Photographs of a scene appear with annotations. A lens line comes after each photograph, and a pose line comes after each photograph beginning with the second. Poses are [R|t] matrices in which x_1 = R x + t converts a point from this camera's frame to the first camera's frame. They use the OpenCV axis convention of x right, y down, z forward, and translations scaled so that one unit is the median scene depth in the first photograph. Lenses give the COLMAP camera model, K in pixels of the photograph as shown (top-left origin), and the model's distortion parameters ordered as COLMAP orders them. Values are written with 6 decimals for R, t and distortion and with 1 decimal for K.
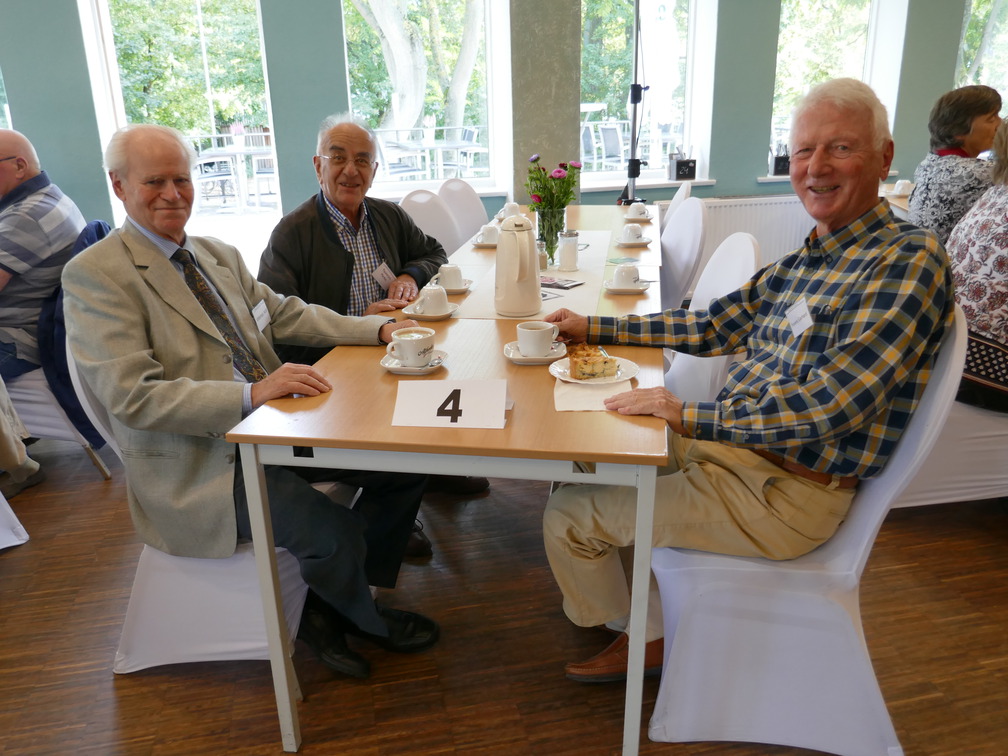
lens RADIAL K [[802.0, 0, 504.0], [0, 802.0, 378.0], [0, 0, 1]] dist [0.077935, 0.001905]
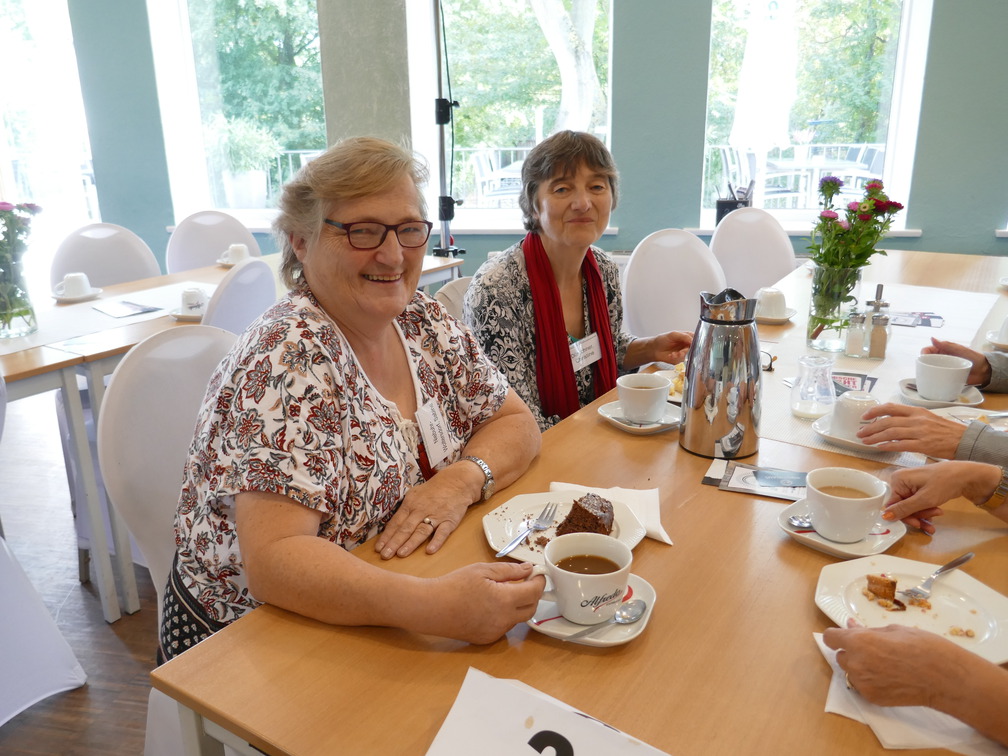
lens RADIAL K [[802.0, 0, 504.0], [0, 802.0, 378.0], [0, 0, 1]] dist [0.077935, 0.001905]
pose [[0.904445, 0.128811, -0.406678, 0.535489], [-0.136140, 0.990629, 0.010998, -0.115675], [0.404284, 0.045418, 0.913505, 0.332585]]
